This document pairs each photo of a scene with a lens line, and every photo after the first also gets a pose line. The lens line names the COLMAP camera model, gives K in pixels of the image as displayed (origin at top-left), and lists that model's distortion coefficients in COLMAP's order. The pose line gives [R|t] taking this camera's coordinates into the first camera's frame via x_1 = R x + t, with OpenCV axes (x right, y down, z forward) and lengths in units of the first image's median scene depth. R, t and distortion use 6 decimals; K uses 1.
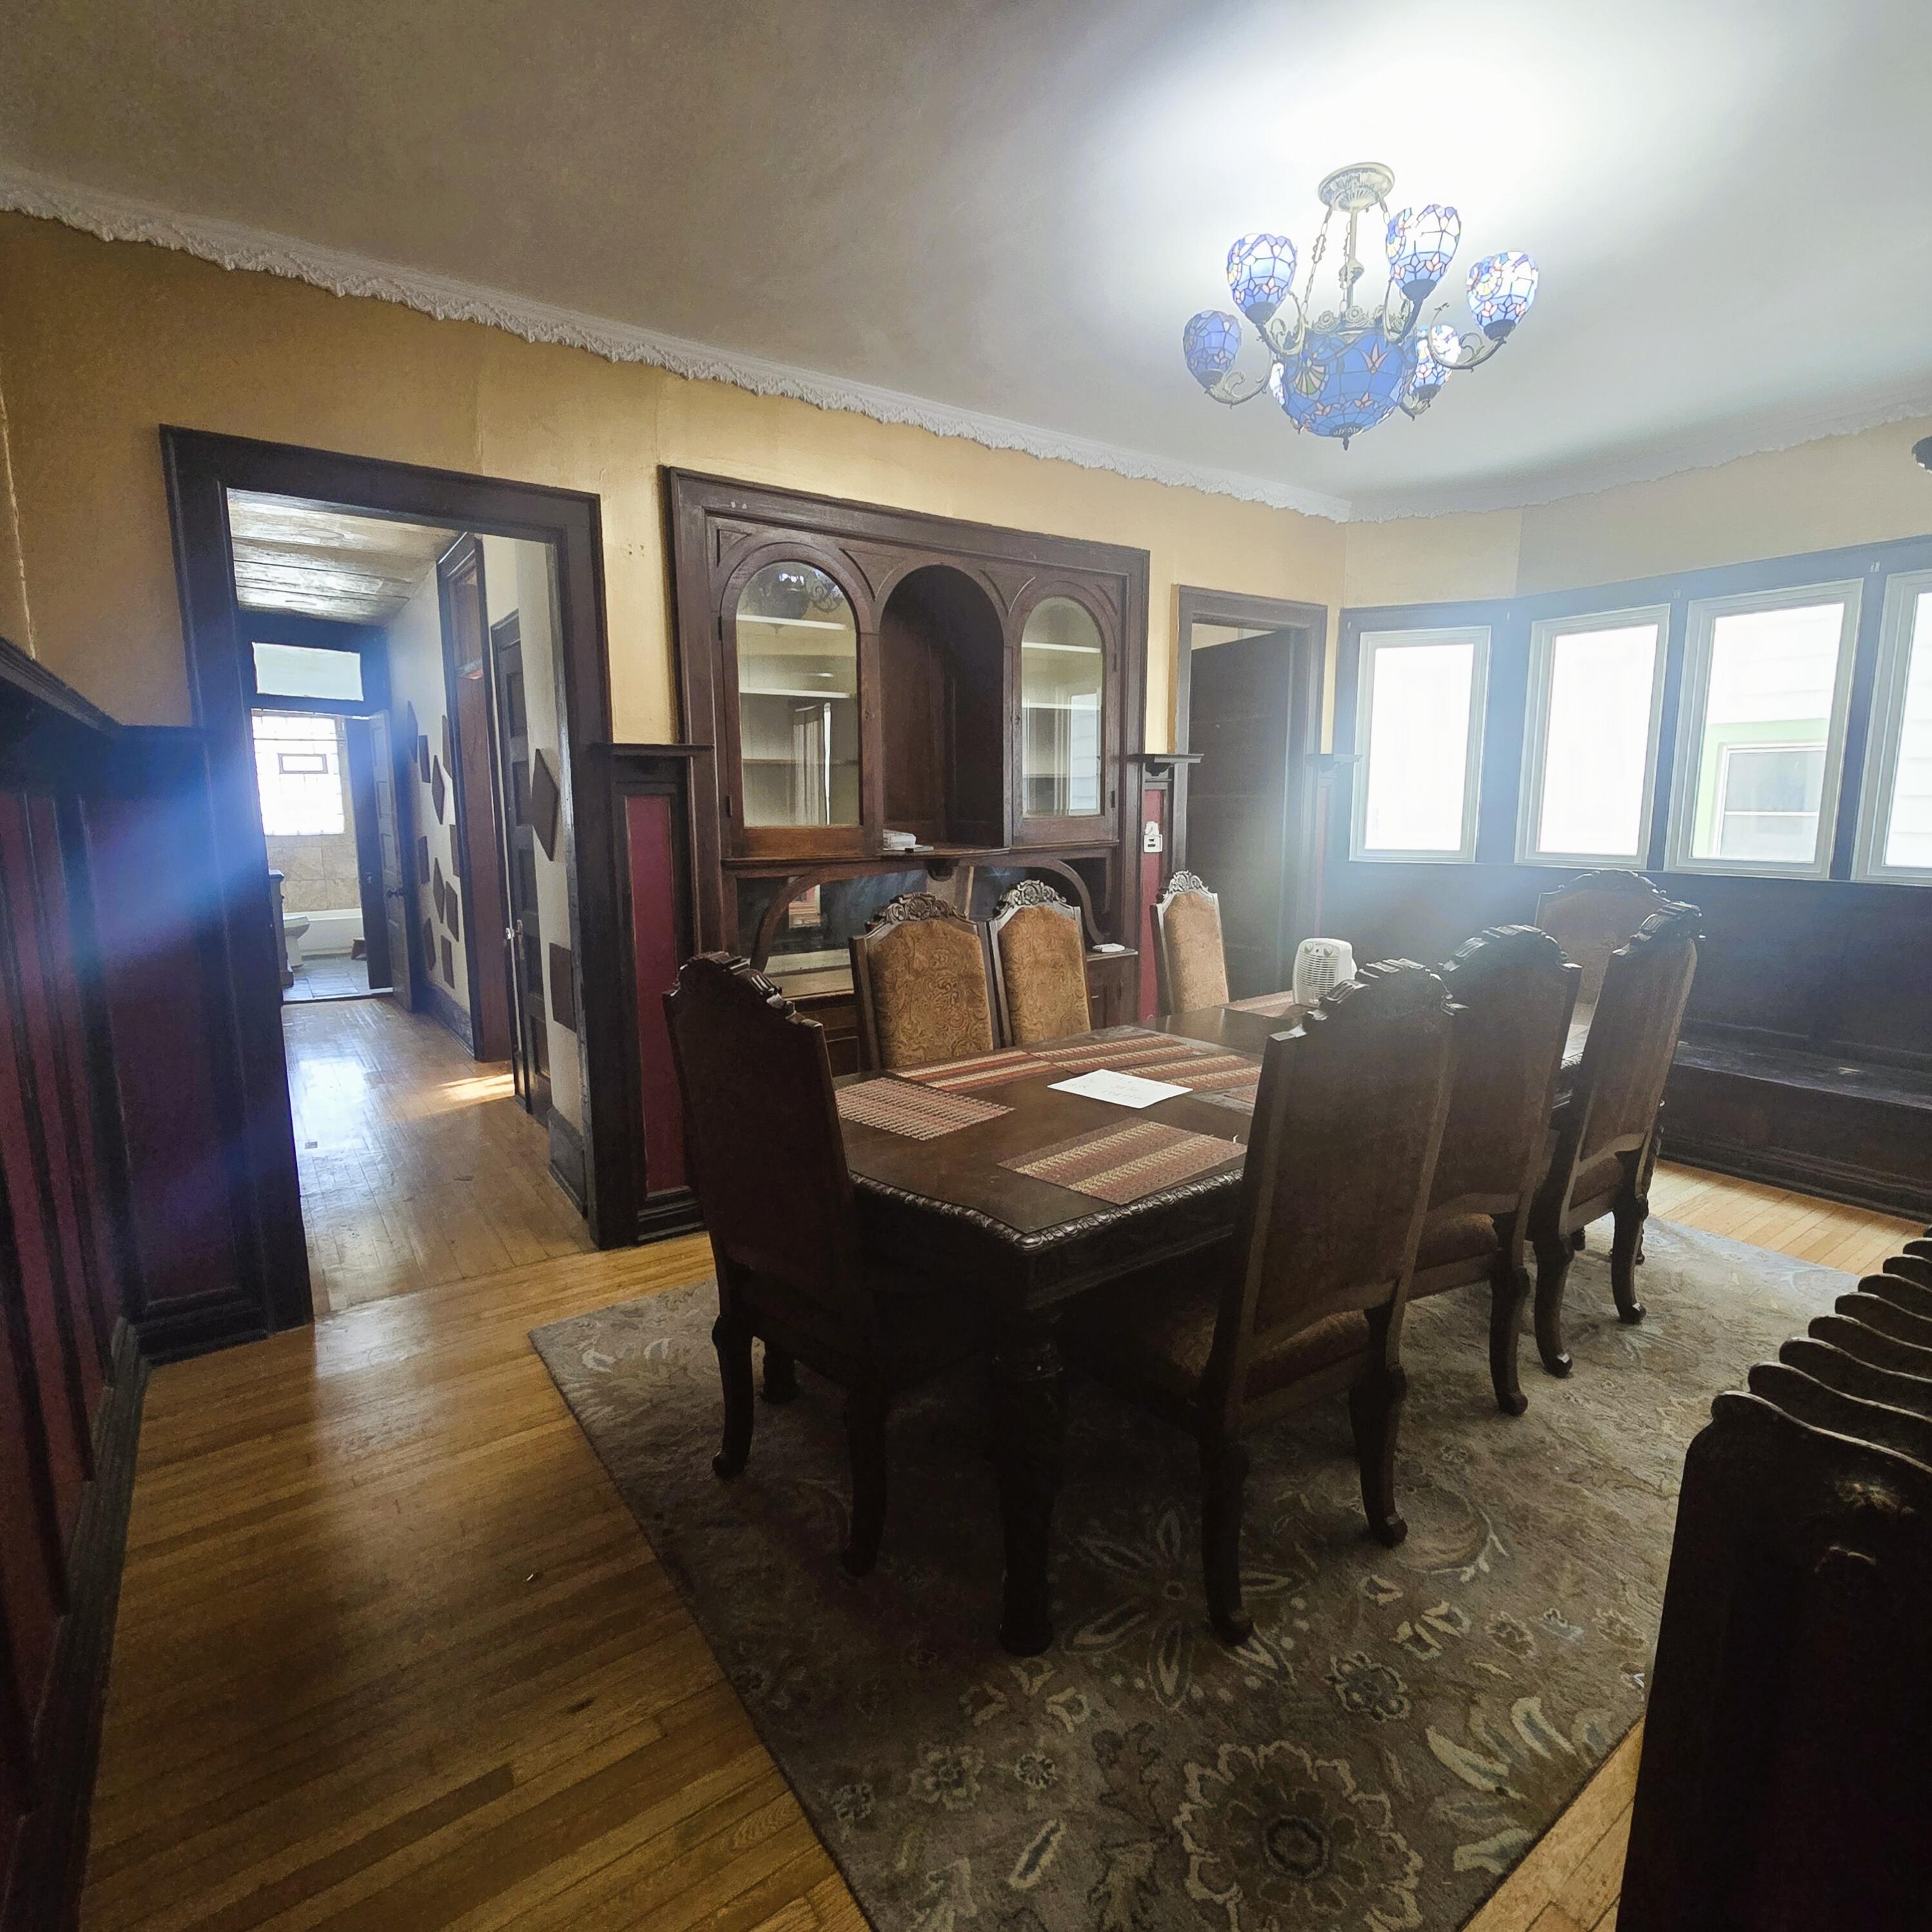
lens RADIAL K [[1066.3, 0, 993.1], [0, 1066.3, 961.3], [0, 0, 1]] dist [0.003691, -0.001168]
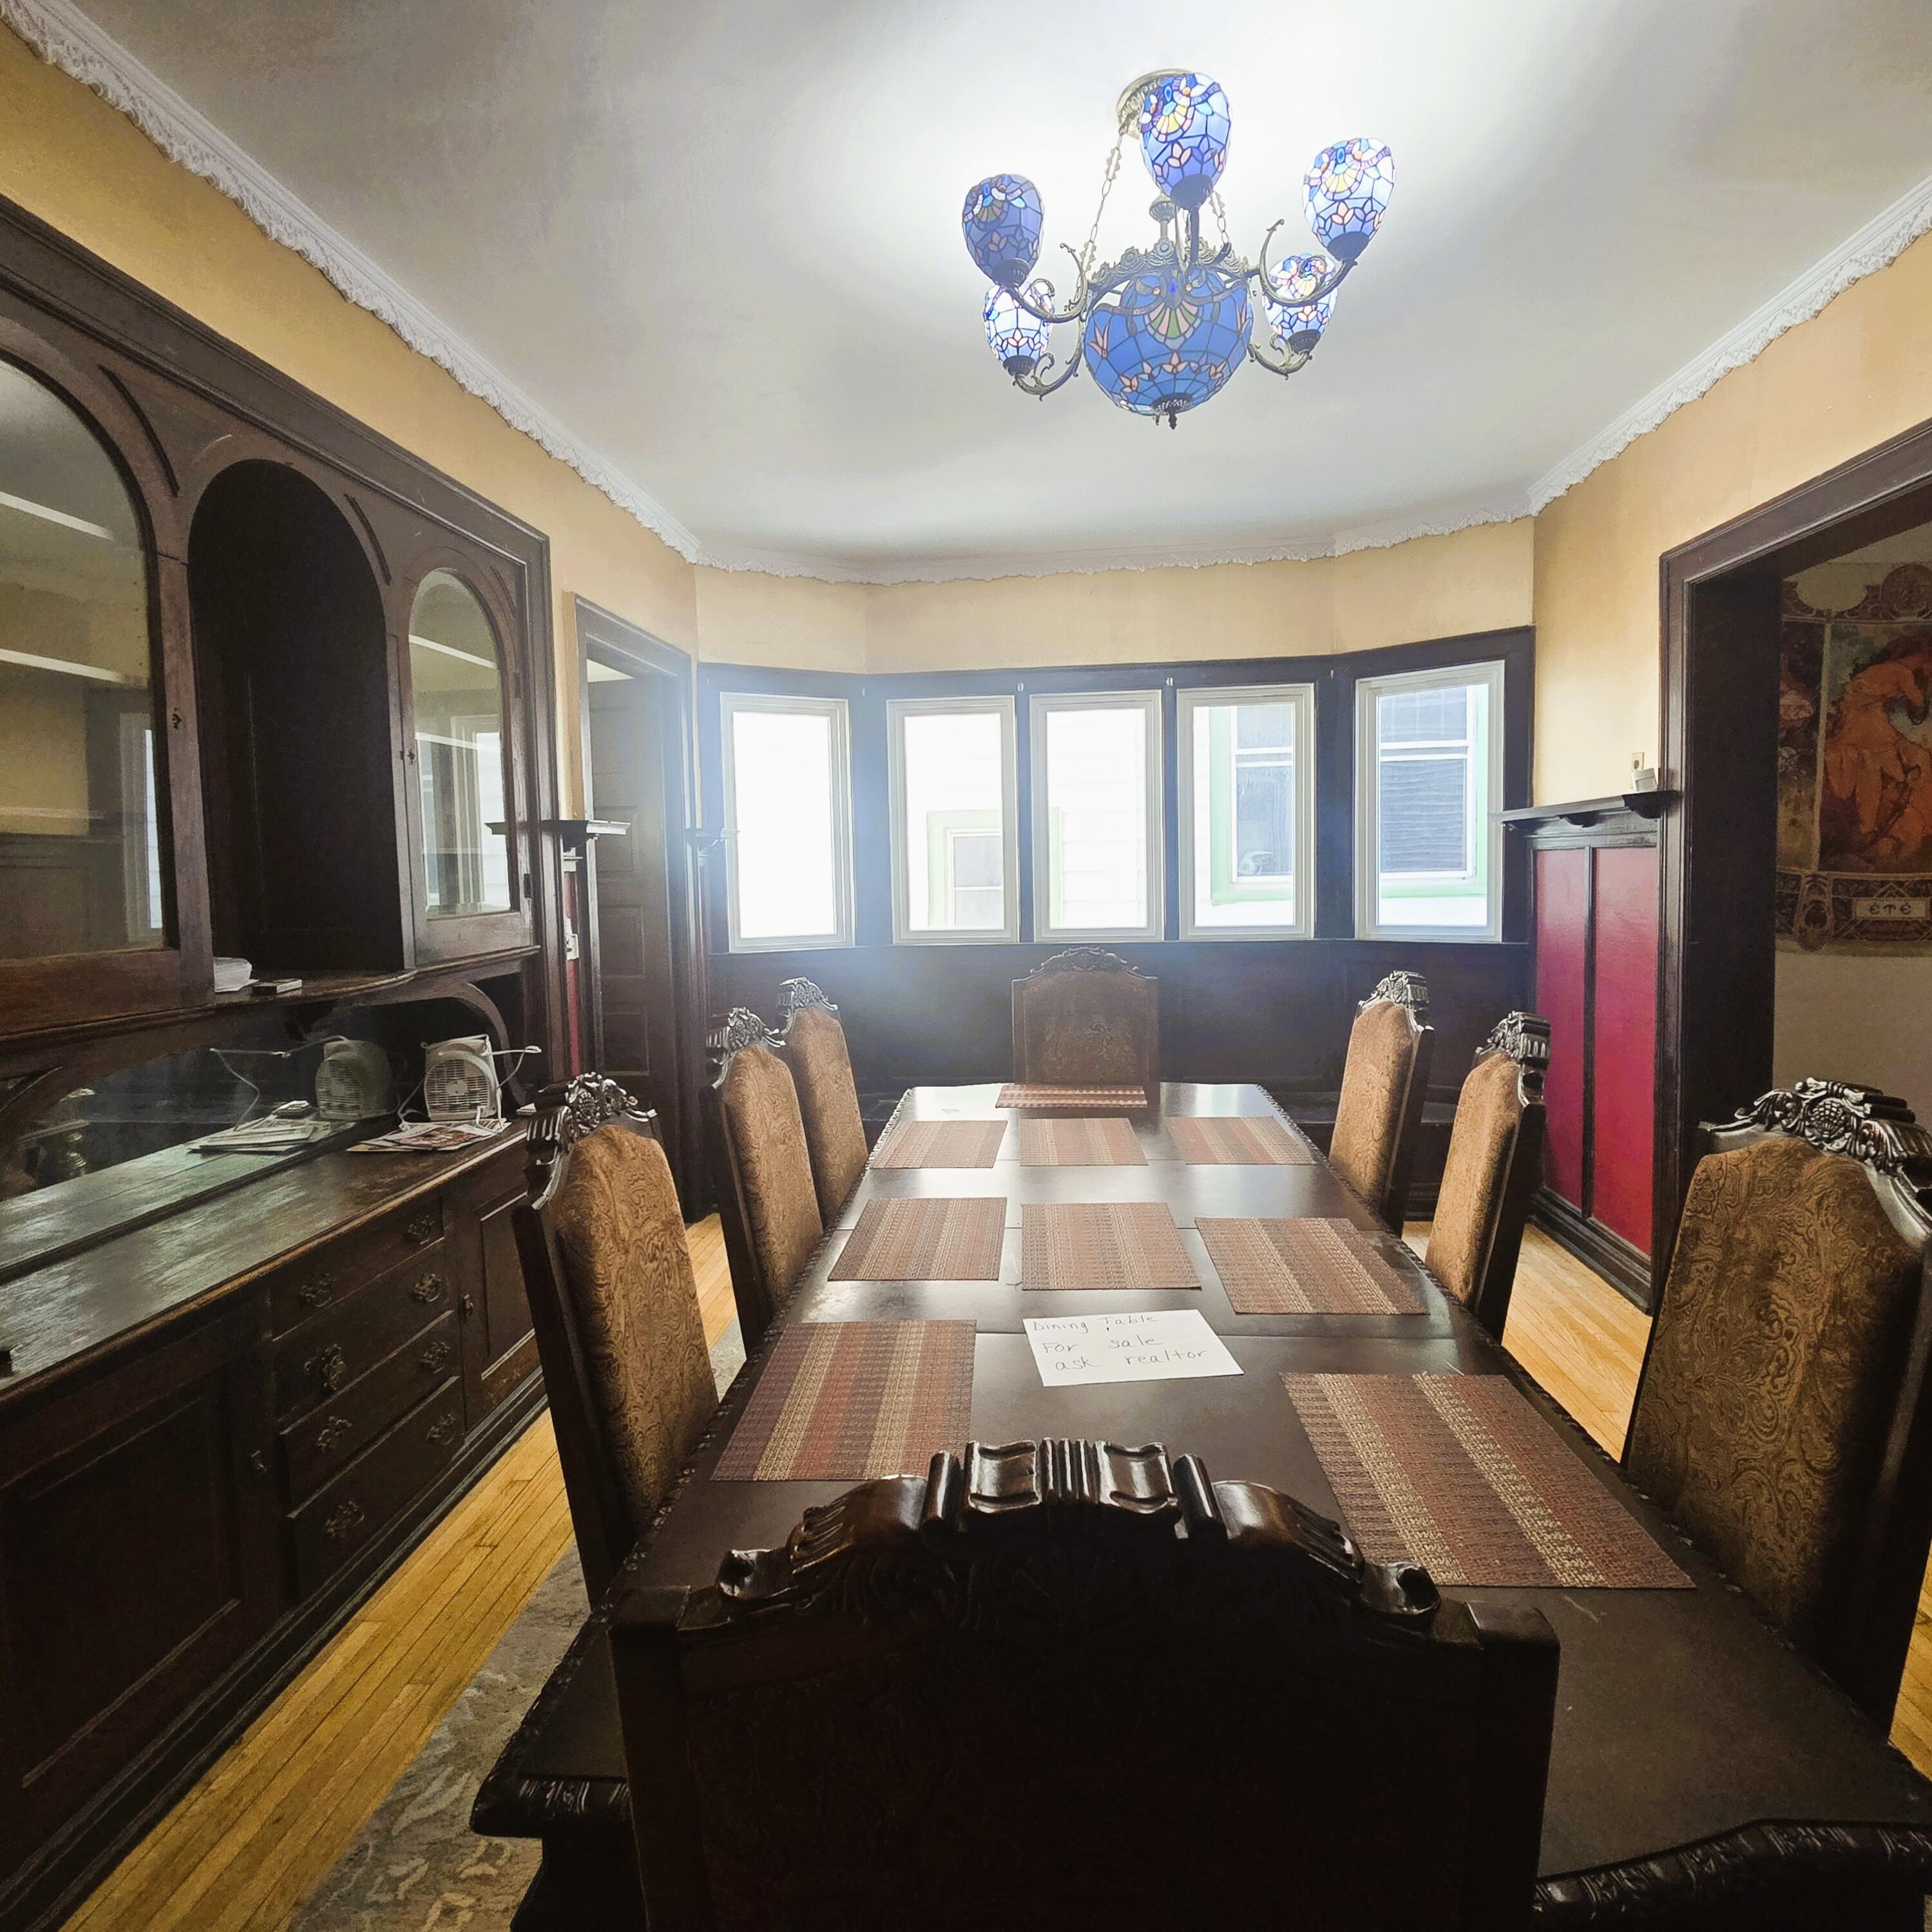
lens RADIAL K [[1066.3, 0, 993.1], [0, 1066.3, 961.3], [0, 0, 1]] dist [0.003691, -0.001168]
pose [[0.657148, -0.076505, 0.749869, -0.204807], [0.138145, 0.990209, -0.020038, -0.051764], [-0.740994, 0.116759, 0.661283, 0.342592]]
